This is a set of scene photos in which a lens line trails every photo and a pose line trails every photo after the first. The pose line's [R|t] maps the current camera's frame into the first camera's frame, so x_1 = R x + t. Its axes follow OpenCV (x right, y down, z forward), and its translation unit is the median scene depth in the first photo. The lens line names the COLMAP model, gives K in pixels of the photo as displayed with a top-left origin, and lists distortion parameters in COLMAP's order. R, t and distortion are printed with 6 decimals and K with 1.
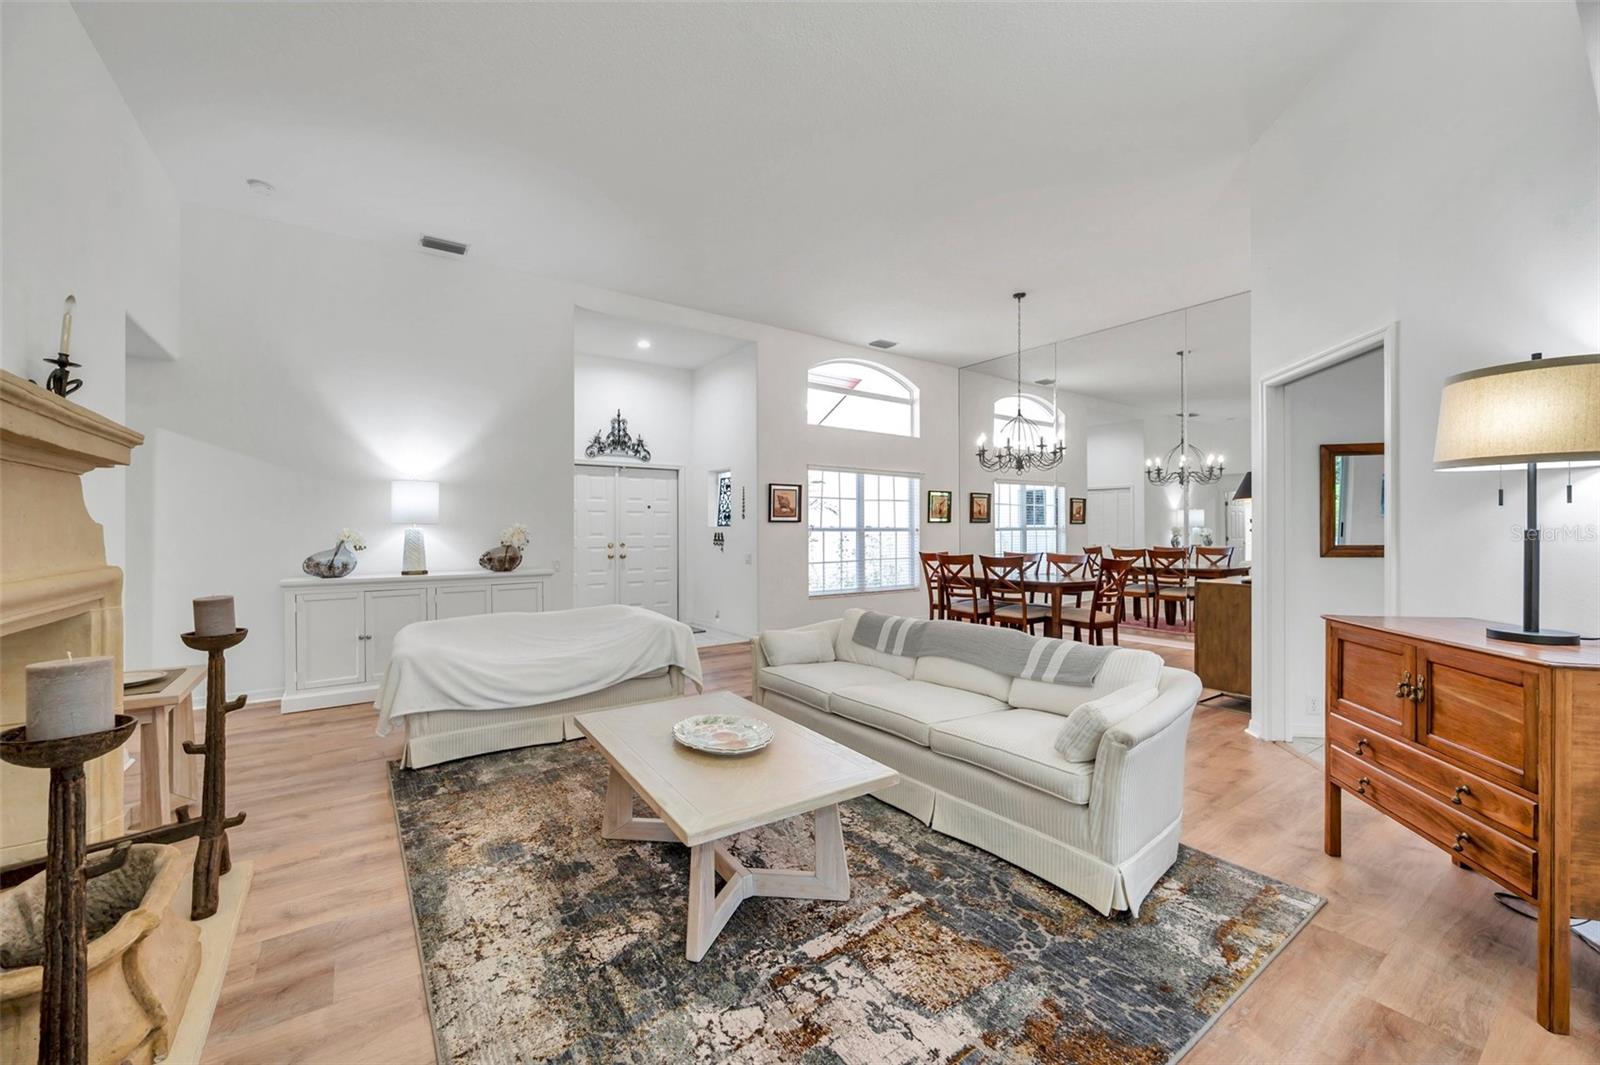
lens RADIAL K [[630.7, 0, 804.2], [0, 630.7, 531.8], [0, 0, 1]] dist [-0.002055, -0.000142]
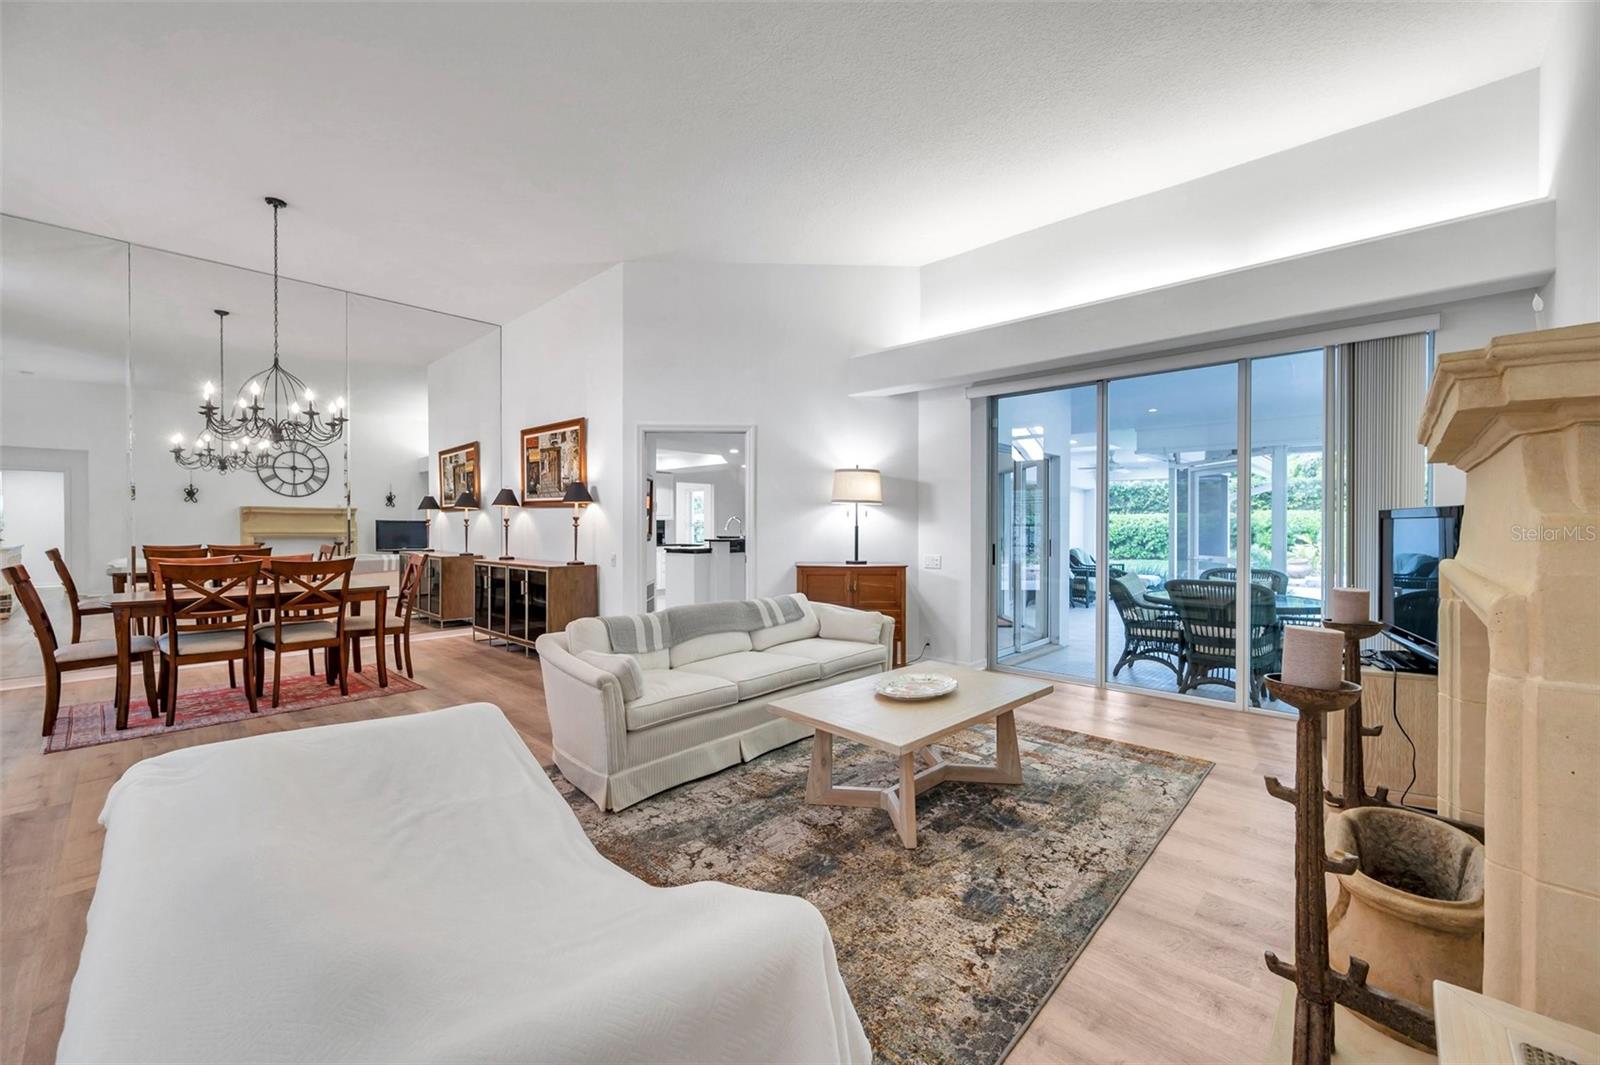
lens RADIAL K [[630.5, 0, 796.8], [0, 630.5, 528.4], [0, 0, 1]] dist [-0.002046, -0.000302]
pose [[-0.192035, -0.002743, 0.981384, -0.459674], [0.002112, 0.999993, 0.003208, 0.000023], [-0.981386, 0.002689, -0.192028, 0.513419]]
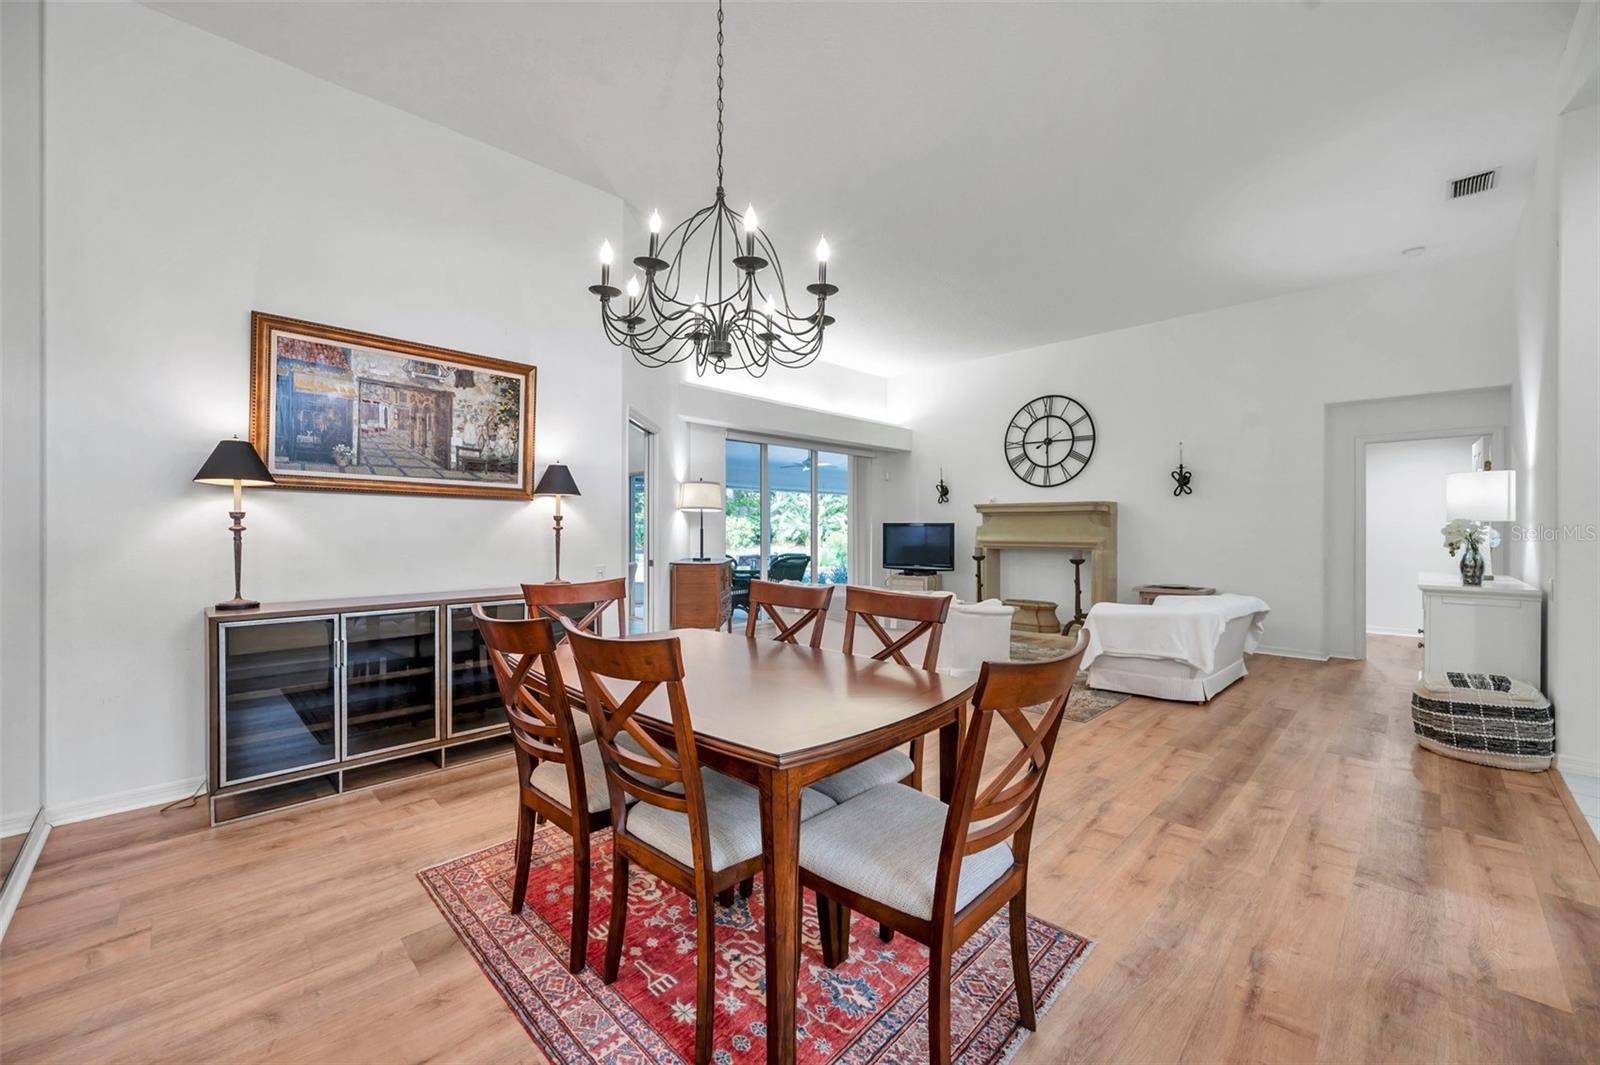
lens RADIAL K [[628.9, 0, 798.8], [0, 628.9, 530.9], [0, 0, 1]] dist [-0.000466, 0.000100]
pose [[-0.987357, 0.001109, -0.158511, 0.333776], [0.000145, 0.999981, 0.006088, -0.003259], [0.158515, 0.005988, -0.987338, 1.274945]]
